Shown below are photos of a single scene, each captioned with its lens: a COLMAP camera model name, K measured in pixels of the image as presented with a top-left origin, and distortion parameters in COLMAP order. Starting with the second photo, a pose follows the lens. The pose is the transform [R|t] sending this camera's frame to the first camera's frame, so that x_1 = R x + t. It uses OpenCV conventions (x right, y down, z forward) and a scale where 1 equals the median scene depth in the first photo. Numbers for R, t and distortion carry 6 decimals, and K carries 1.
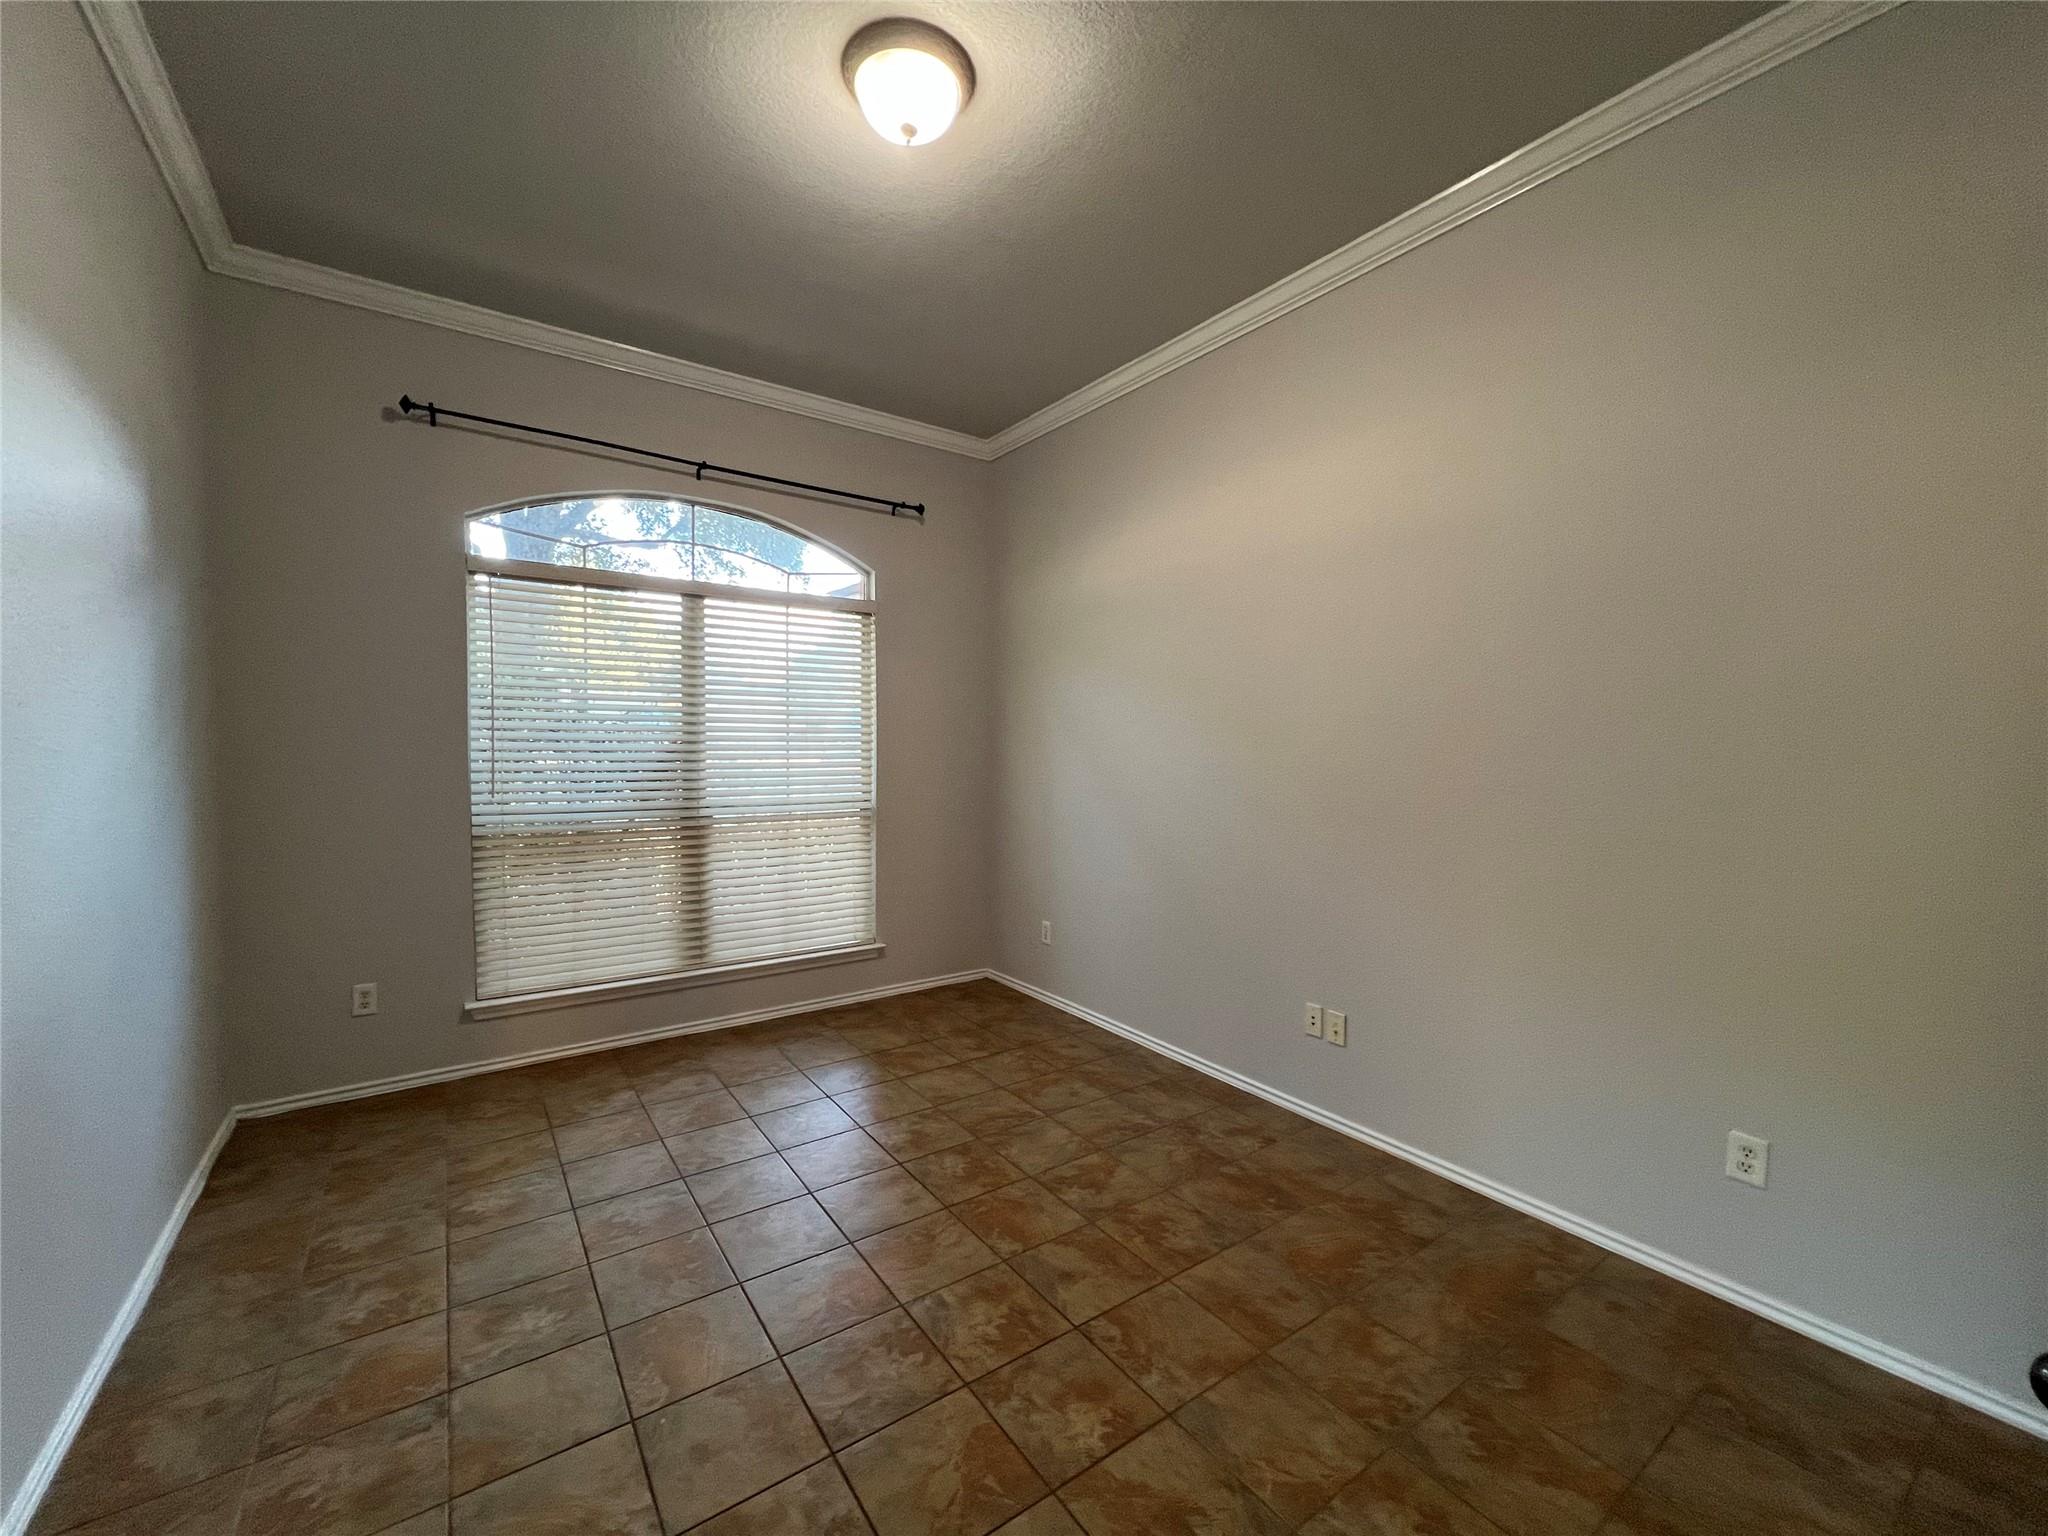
lens RADIAL K [[821.3, 0, 1027.0], [0, 821.3, 766.6], [0, 0, 1]] dist [-0.001438, 0.000957]
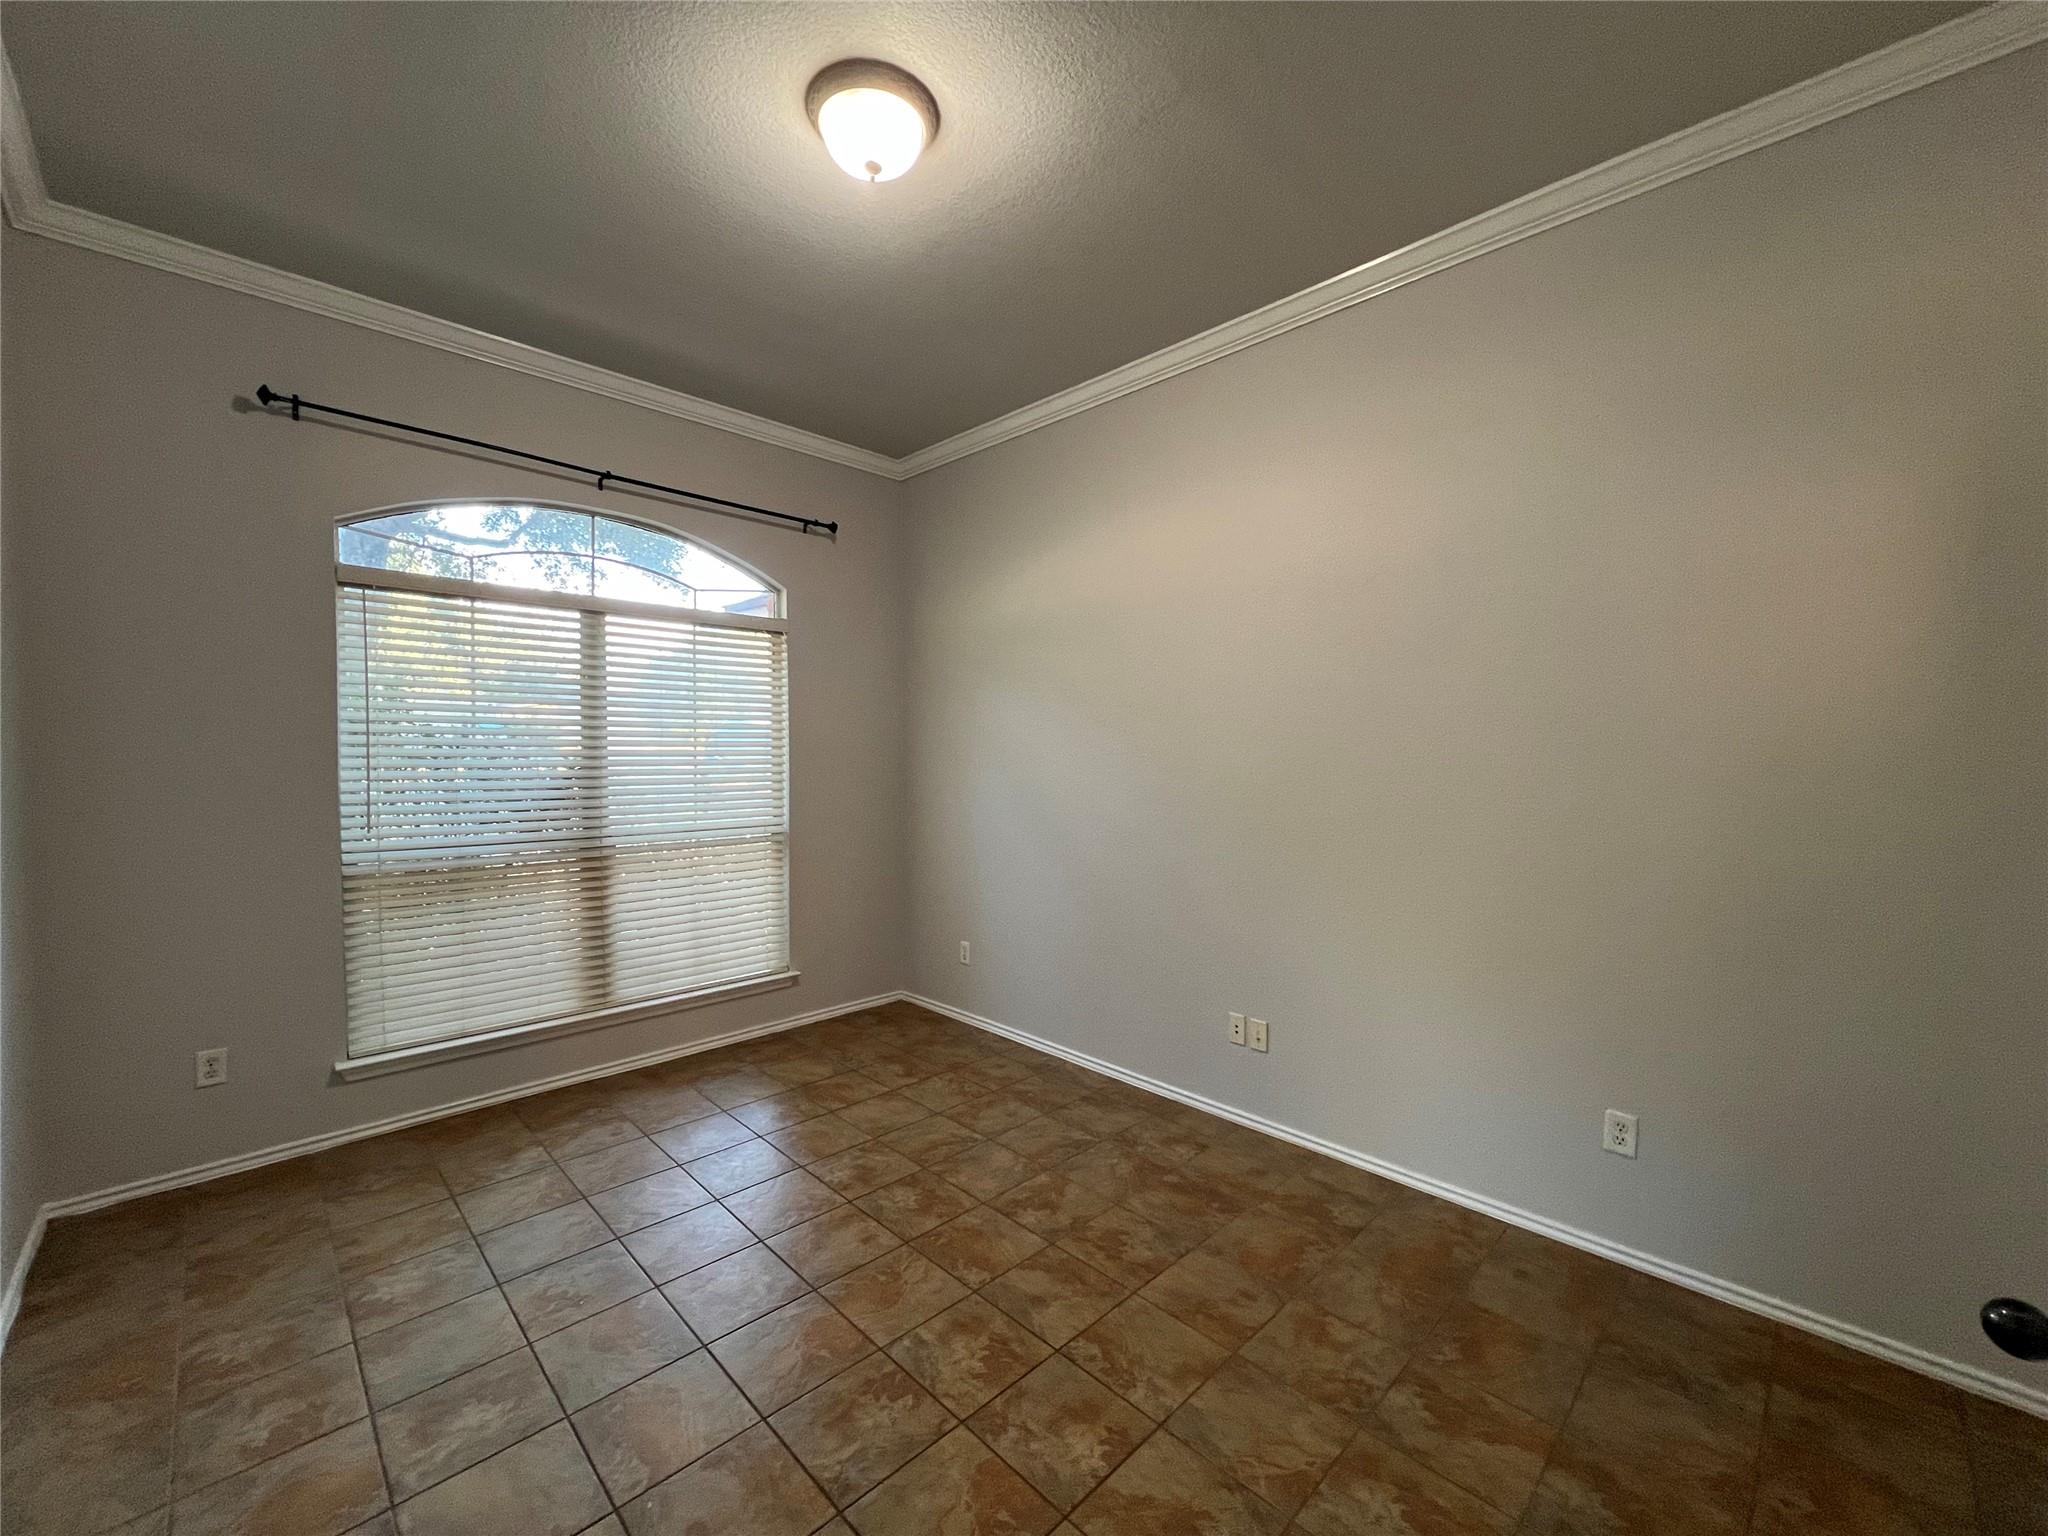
lens RADIAL K [[821.3, 0, 1014.5], [0, 821.3, 763.7], [0, 0, 1]] dist [-0.001438, 0.000957]
pose [[0.987102, -0.006786, 0.159951, -0.119441], [0.008335, 0.999925, -0.009014, -0.031554], [-0.159878, 0.010231, 0.987084, -0.007732]]
